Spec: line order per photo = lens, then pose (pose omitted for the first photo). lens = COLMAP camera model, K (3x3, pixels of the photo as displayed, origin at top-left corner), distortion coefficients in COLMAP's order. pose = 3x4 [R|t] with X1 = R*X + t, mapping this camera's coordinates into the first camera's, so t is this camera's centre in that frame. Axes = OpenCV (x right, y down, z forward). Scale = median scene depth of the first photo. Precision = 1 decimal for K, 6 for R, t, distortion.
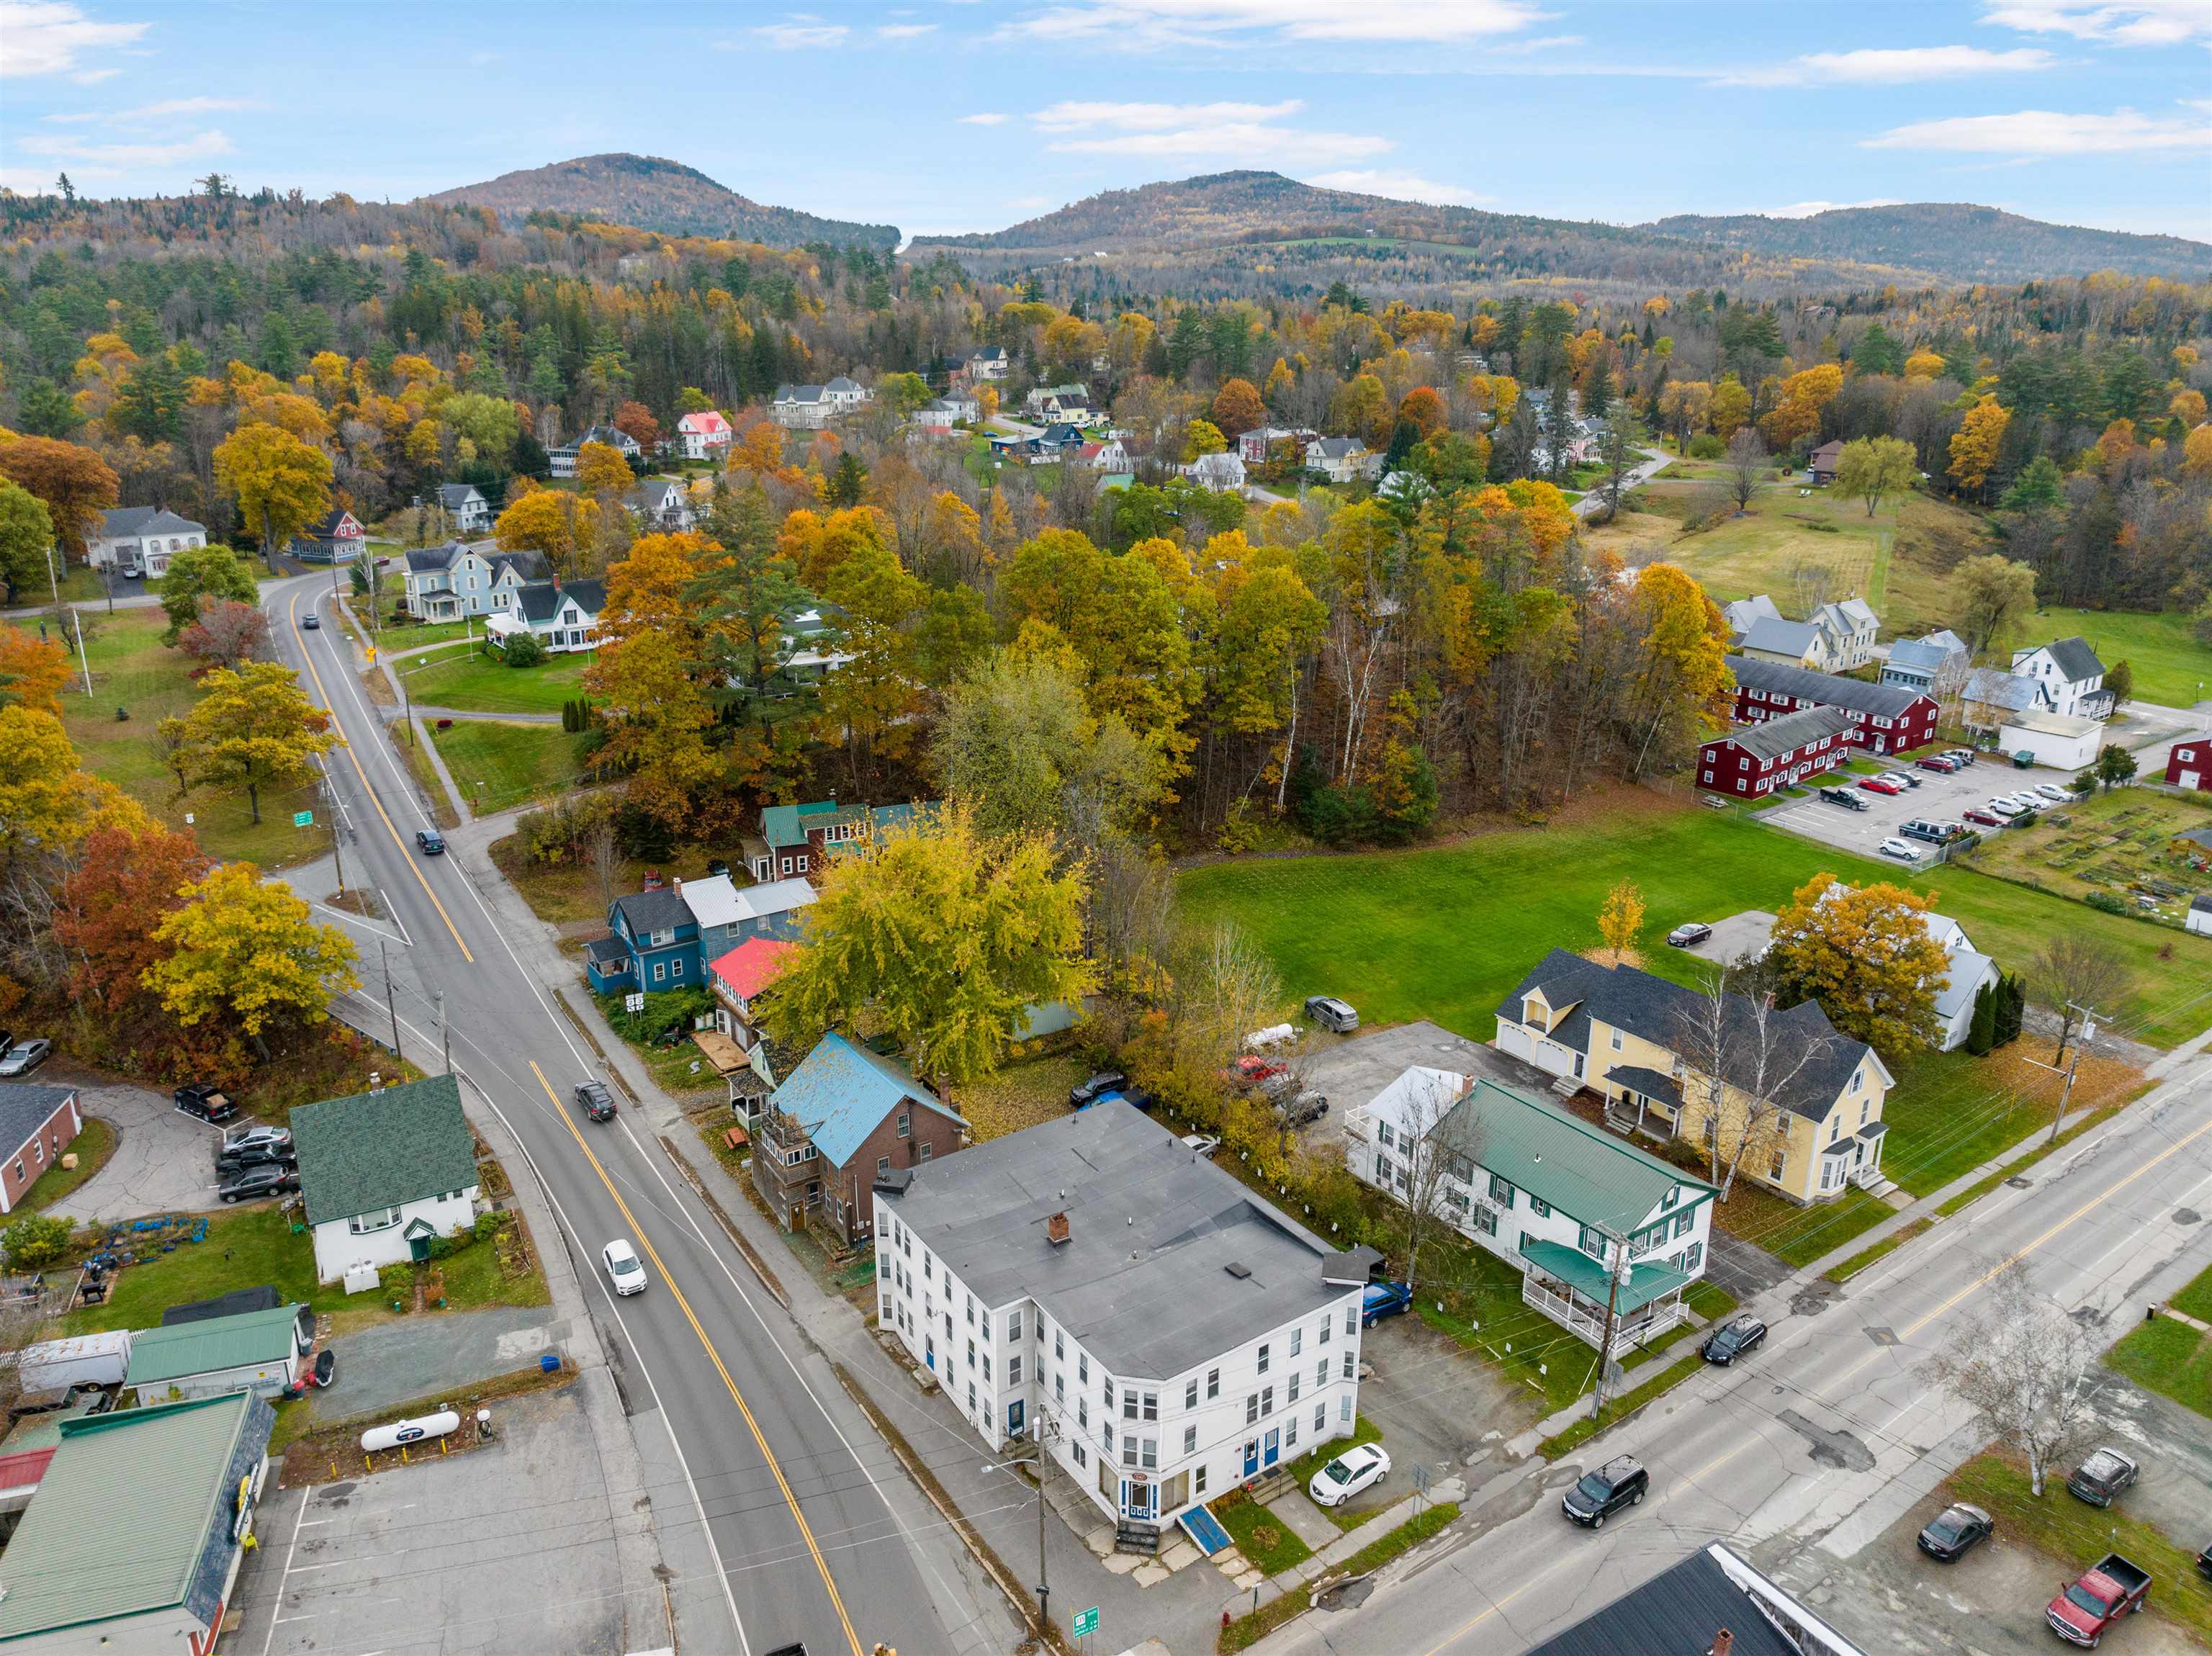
lens RADIAL K [[1575.1, 0, 1099.3], [0, 1575.1, 818.9], [0, 0, 1]] dist [-0.040801, 0.007582]
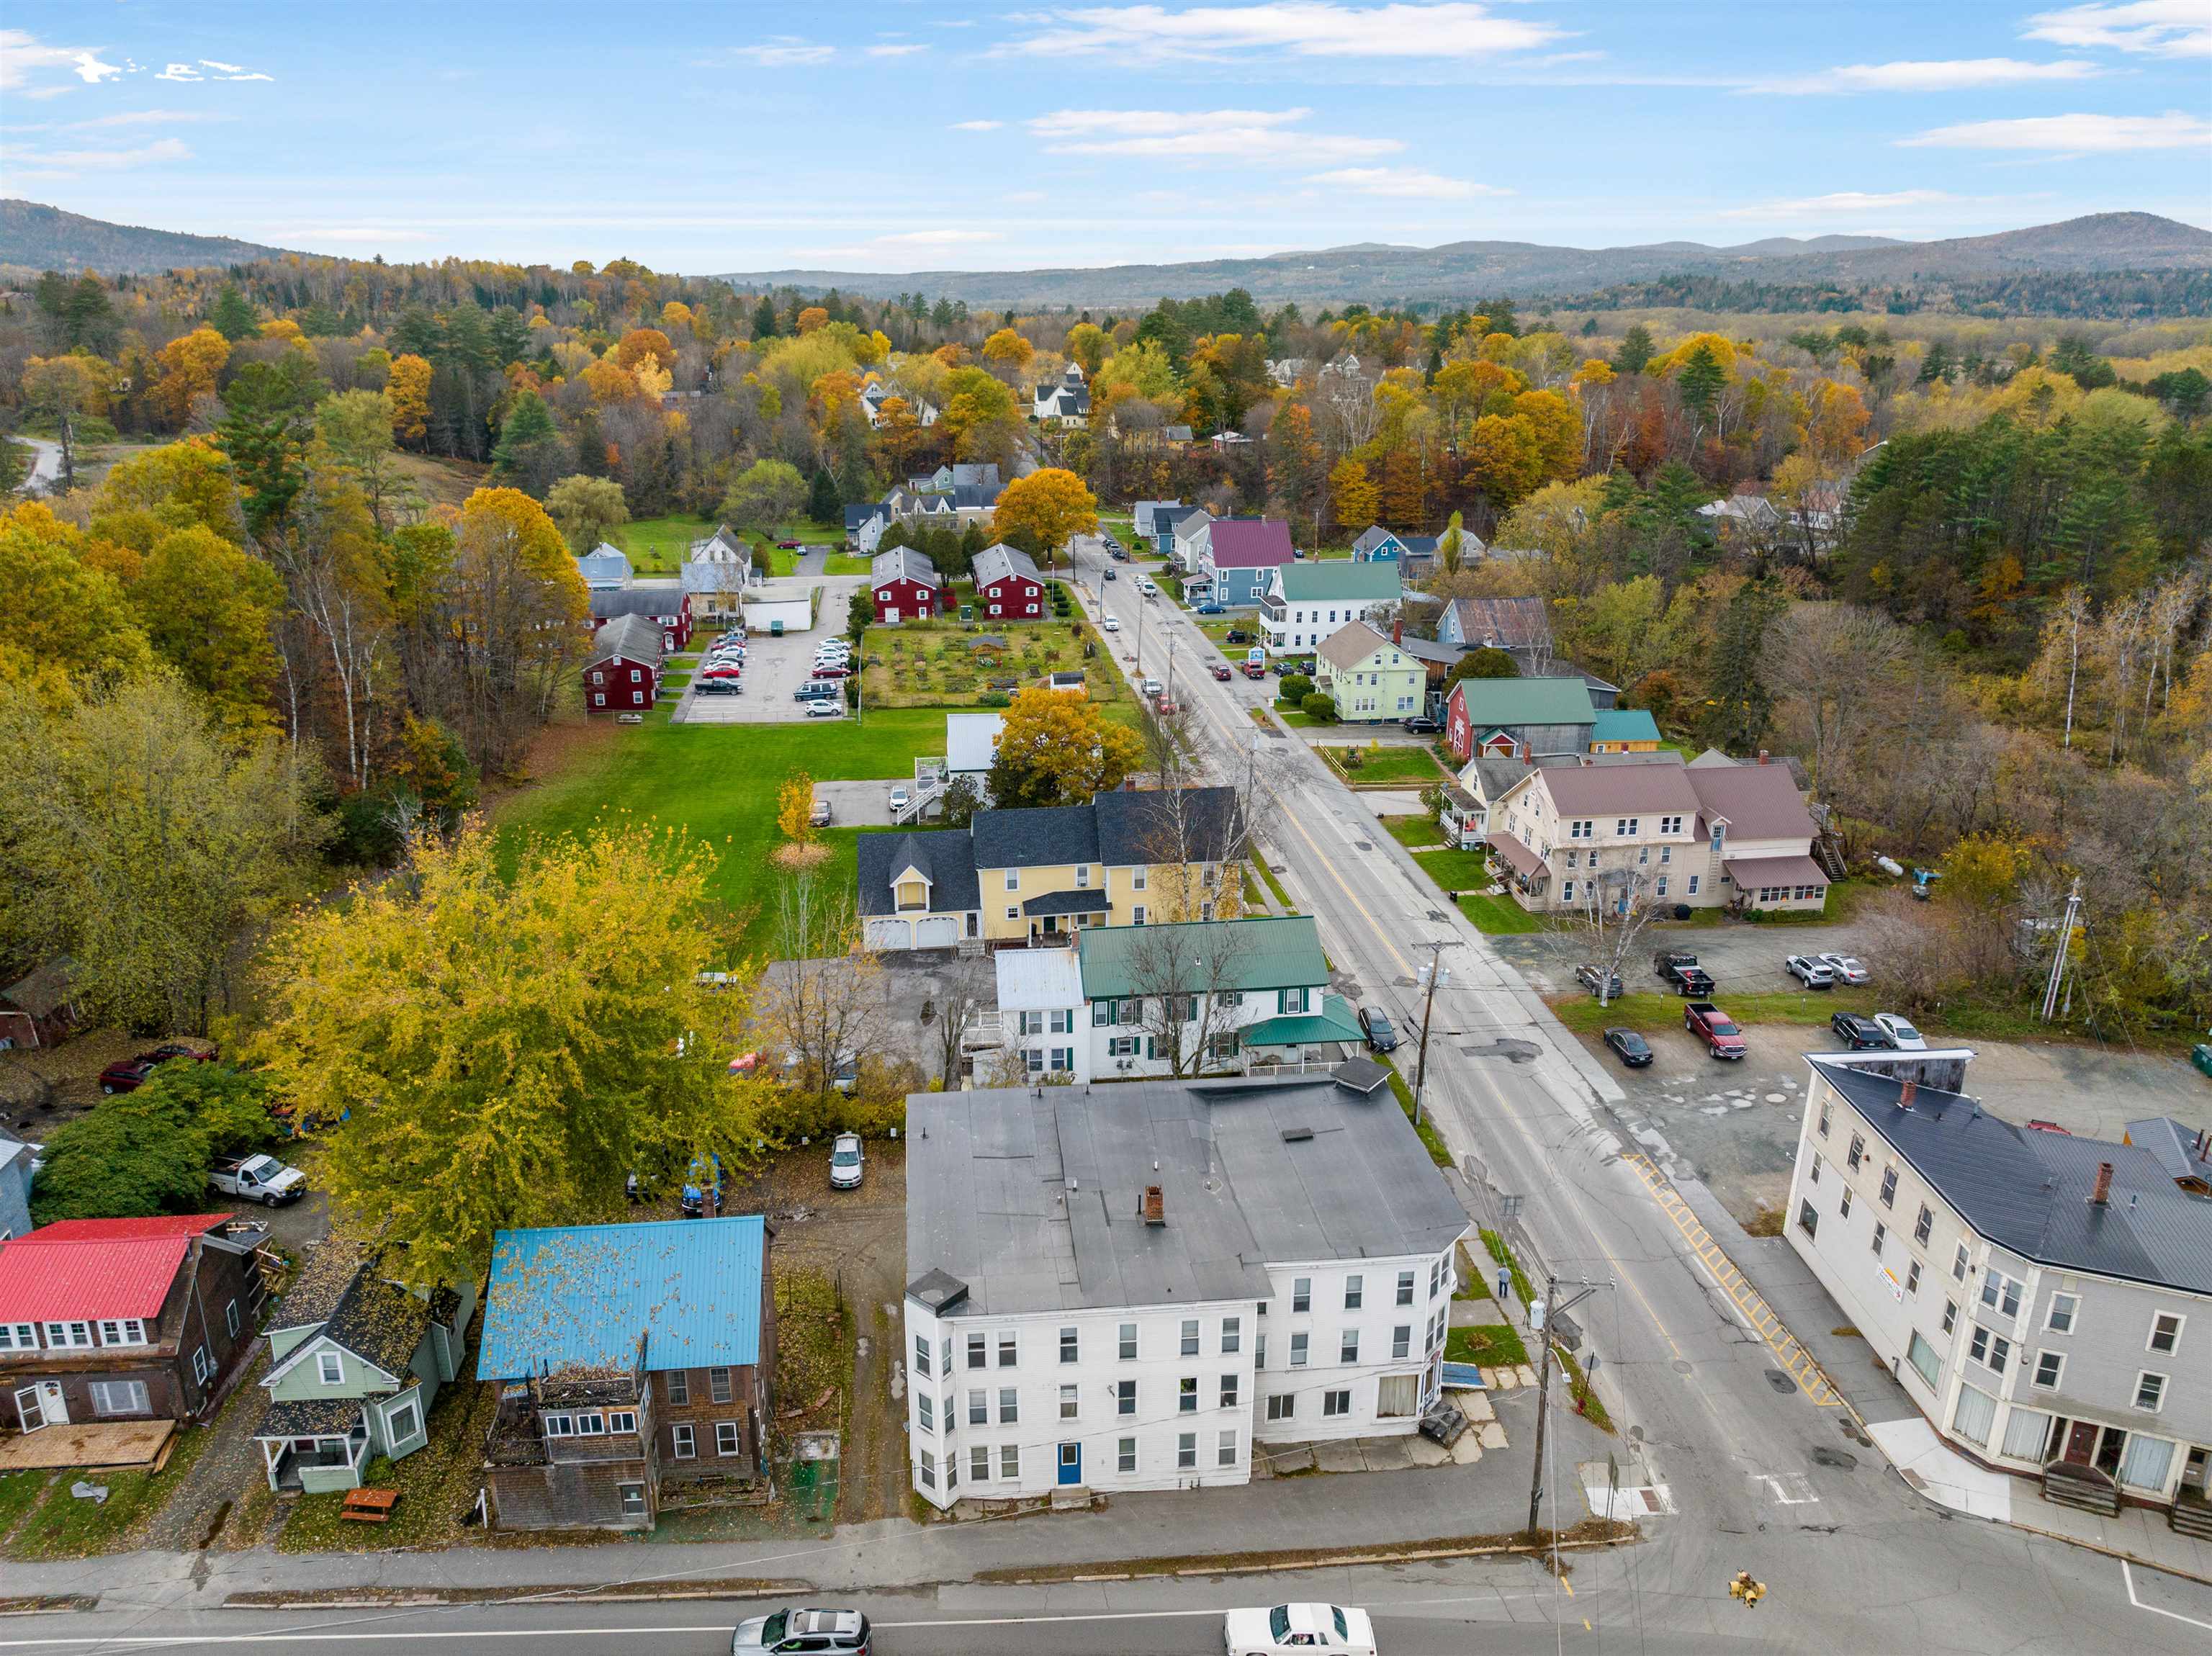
lens RADIAL K [[1575.1, 0, 1097.1], [0, 1575.1, 782.6], [0, 0, 1]] dist [-0.040801, 0.007582]
pose [[0.474504, -0.262563, 0.840182, -0.554395], [0.282109, 0.949493, 0.137399, -0.048192], [-0.833823, 0.171827, 0.524609, 0.490798]]
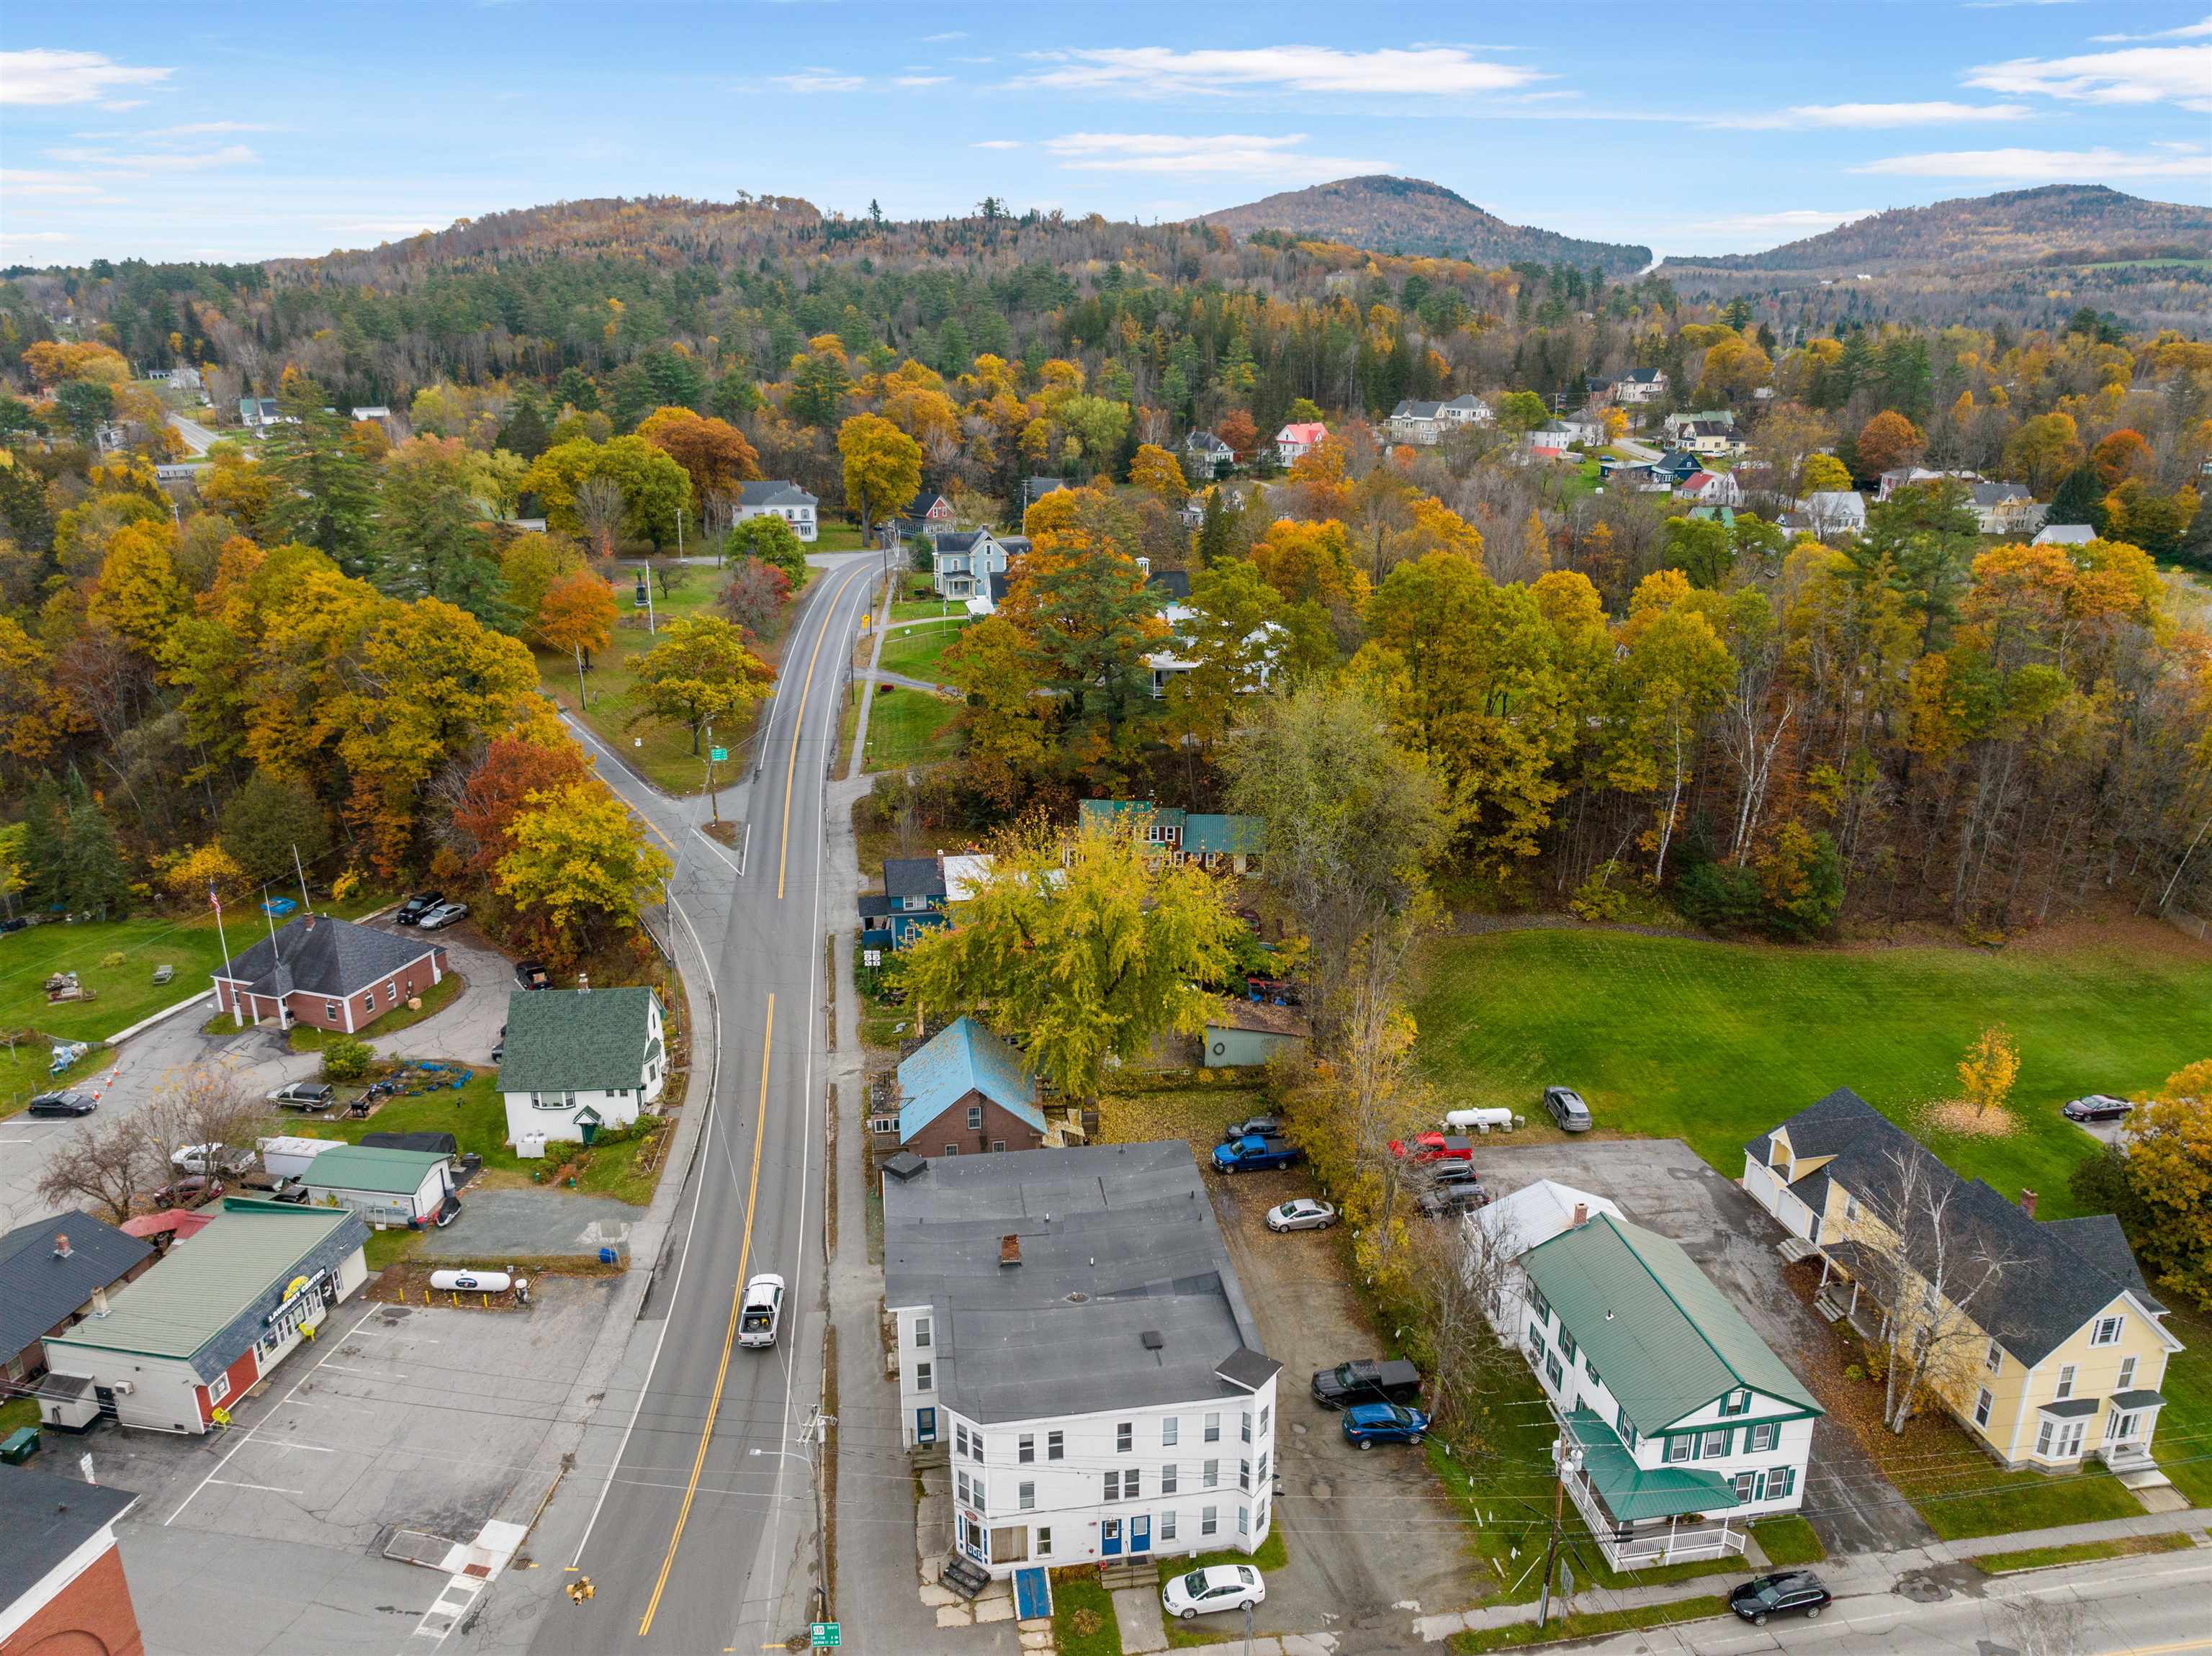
lens RADIAL K [[1575.1, 0, 1123.8], [0, 1575.1, 806.1], [0, 0, 1]] dist [-0.040801, 0.007582]
pose [[0.904862, 0.134185, -0.404004, 0.337162], [-0.141761, 0.989837, 0.011256, -0.026416], [0.401408, 0.047087, 0.914688, 0.107210]]
